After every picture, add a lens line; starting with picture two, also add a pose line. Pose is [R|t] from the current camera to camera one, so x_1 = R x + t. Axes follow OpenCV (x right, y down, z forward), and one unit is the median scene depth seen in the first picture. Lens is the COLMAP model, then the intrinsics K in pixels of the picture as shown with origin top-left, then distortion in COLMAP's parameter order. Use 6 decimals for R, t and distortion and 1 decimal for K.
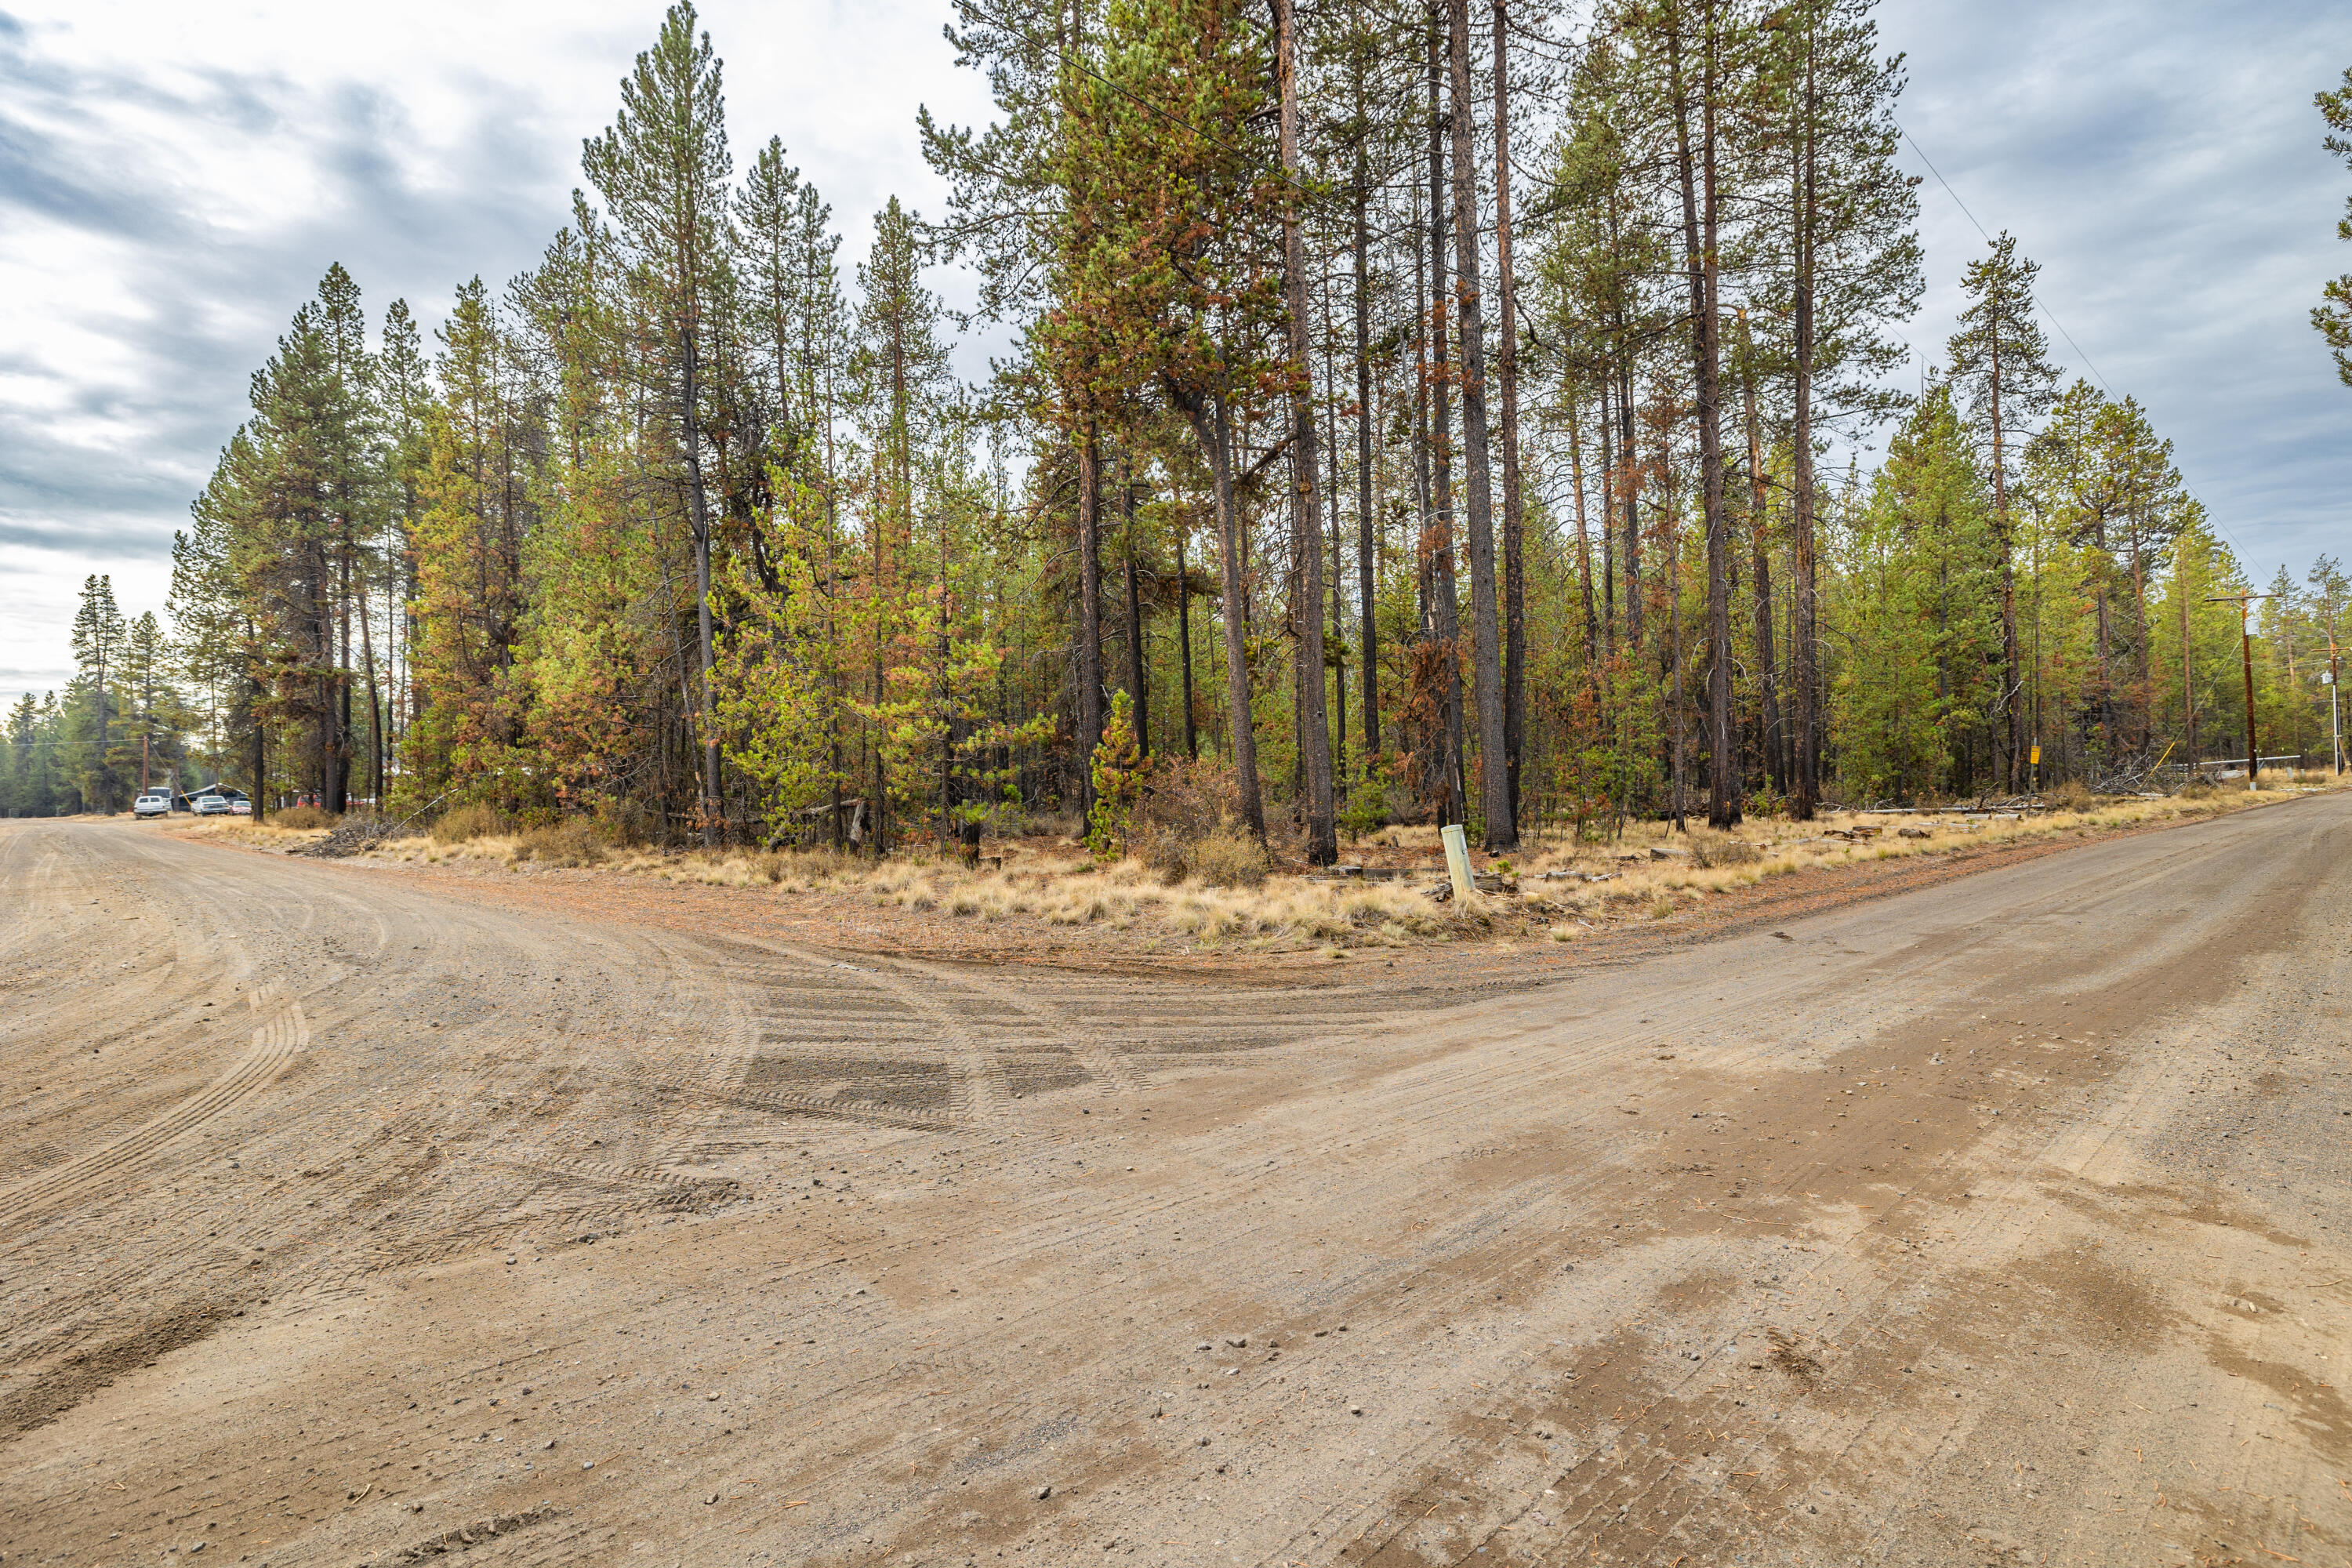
lens RADIAL K [[1243.3, 0, 1180.2], [0, 1243.3, 783.9], [0, 0, 1]] dist [0.005822, 0.001026]
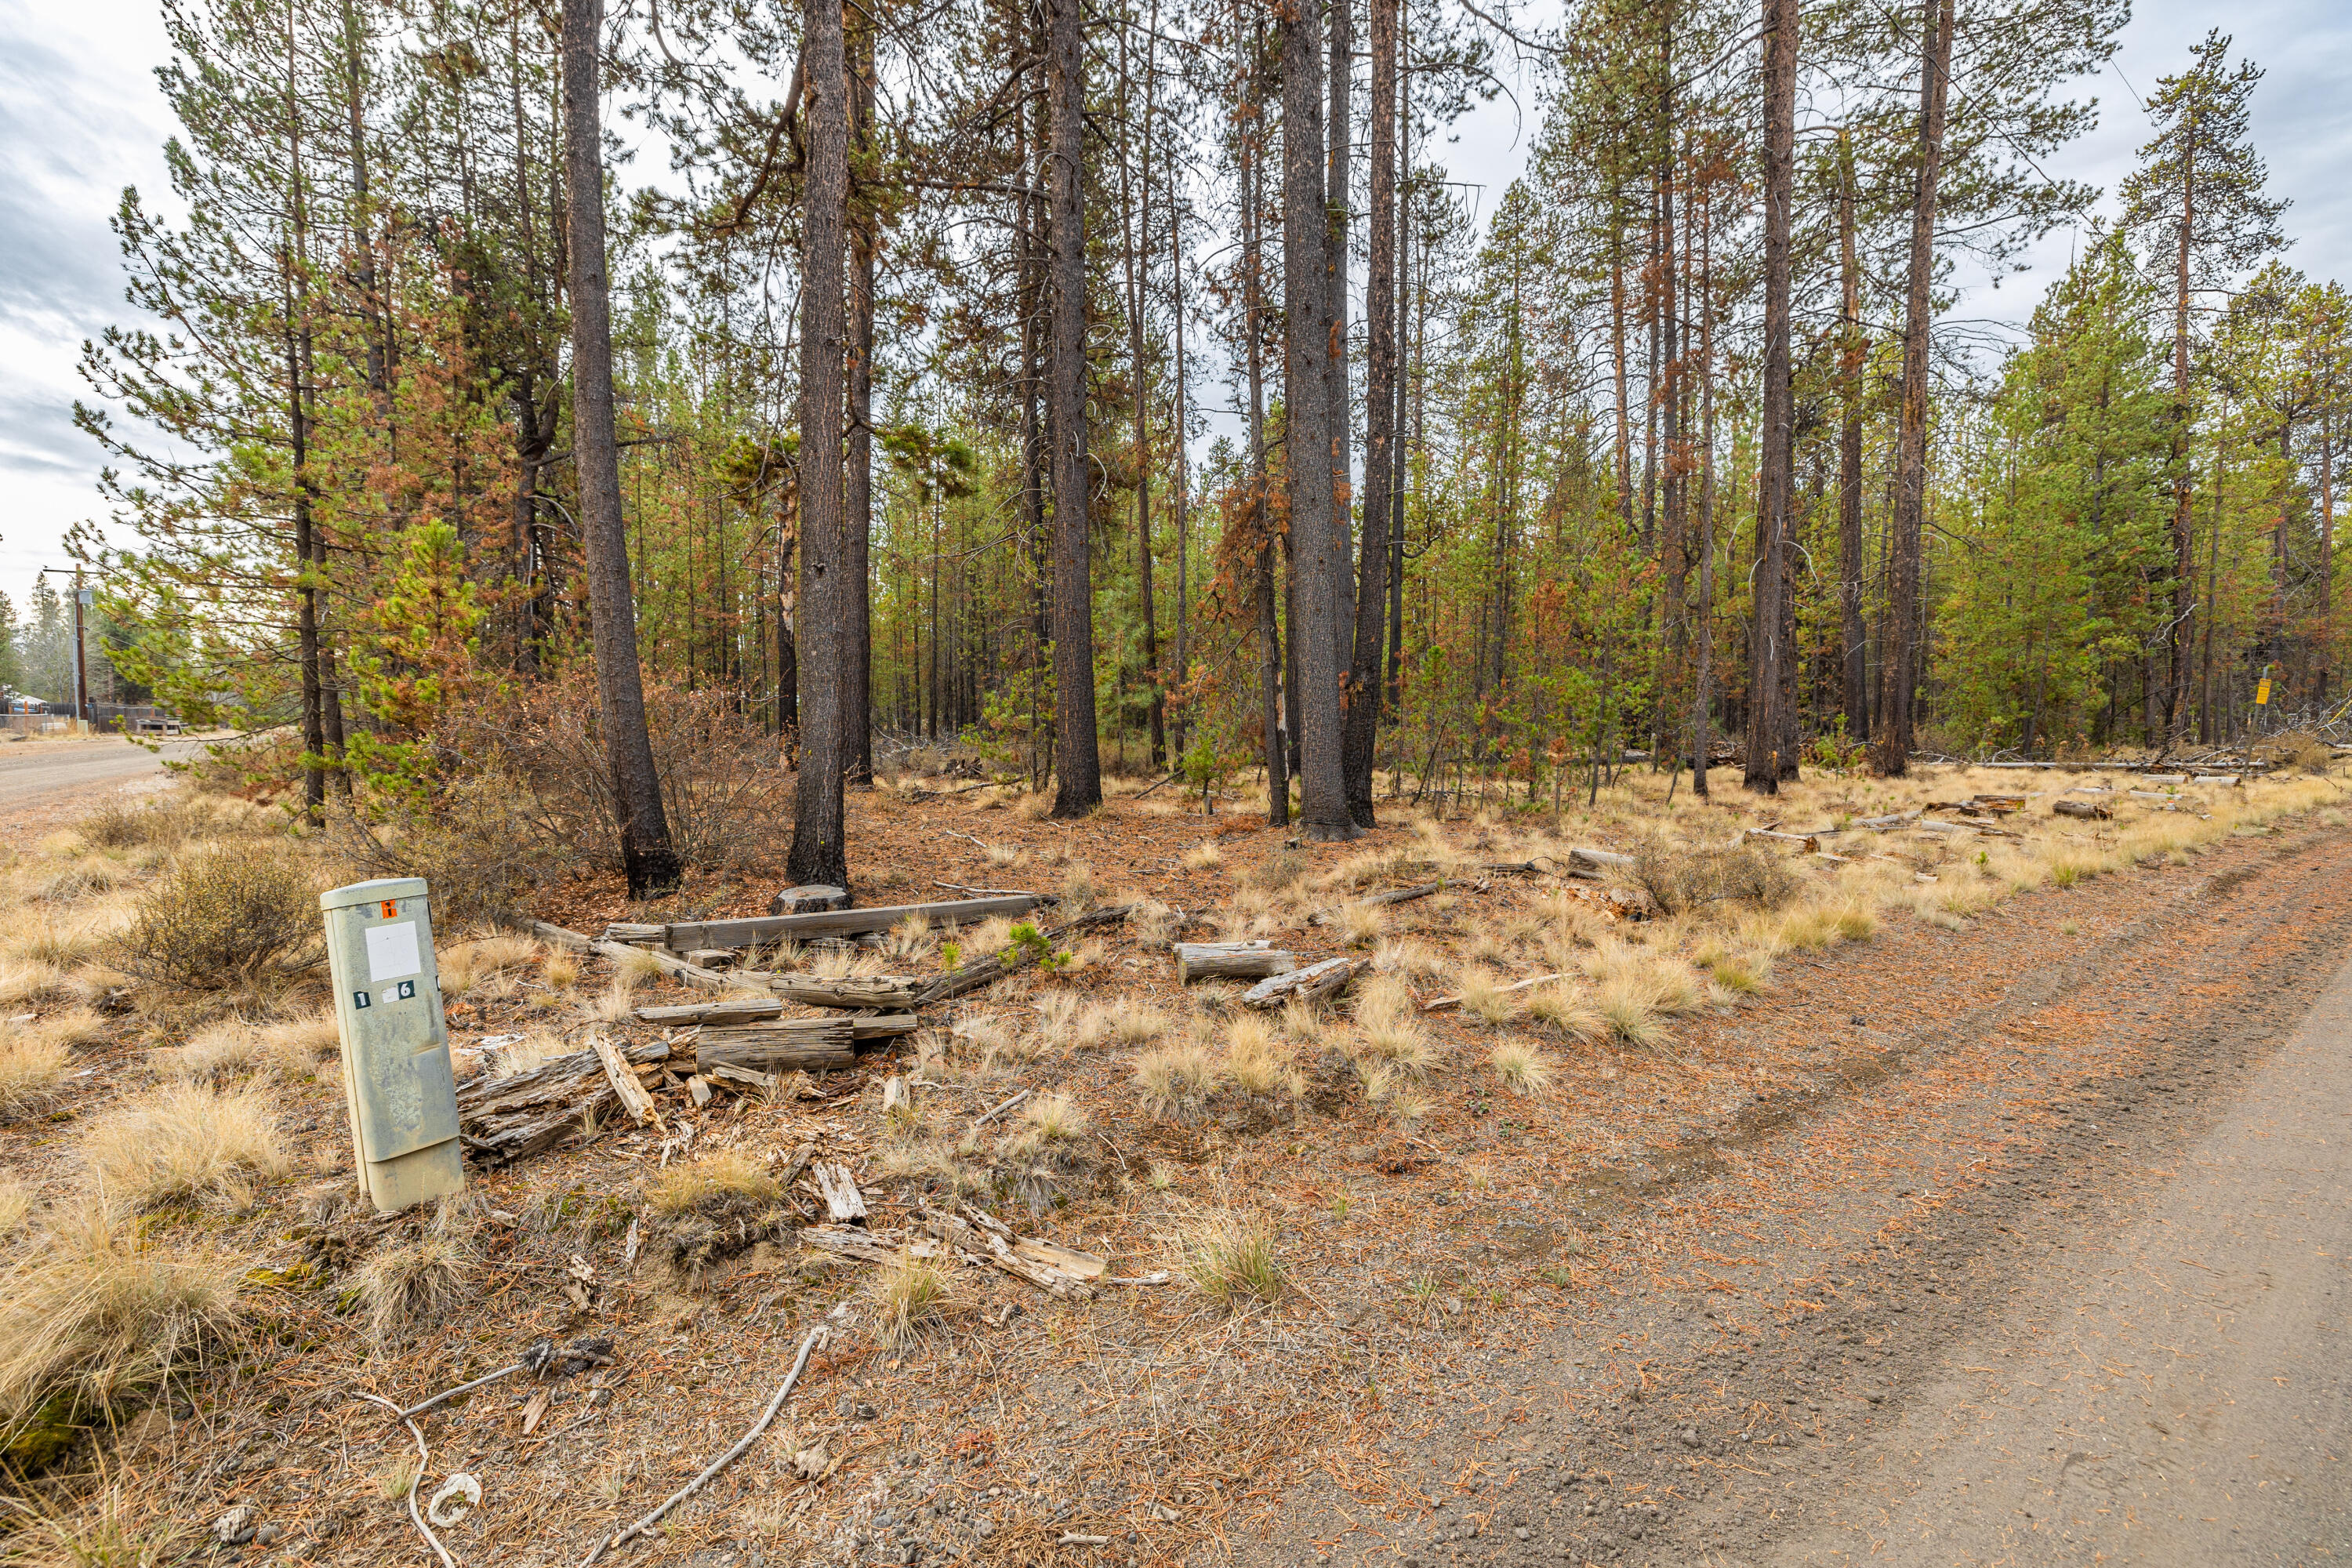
lens RADIAL K [[982.0, 0, 1169.1], [0, 982.0, 775.8], [0, 0, 1]] dist [-0.001474, -0.000246]
pose [[0.985801, 0.026988, -0.165735, 0.133257], [-0.016290, 0.997715, 0.065571, -0.001811], [0.167126, -0.061940, 0.983988, 0.270534]]
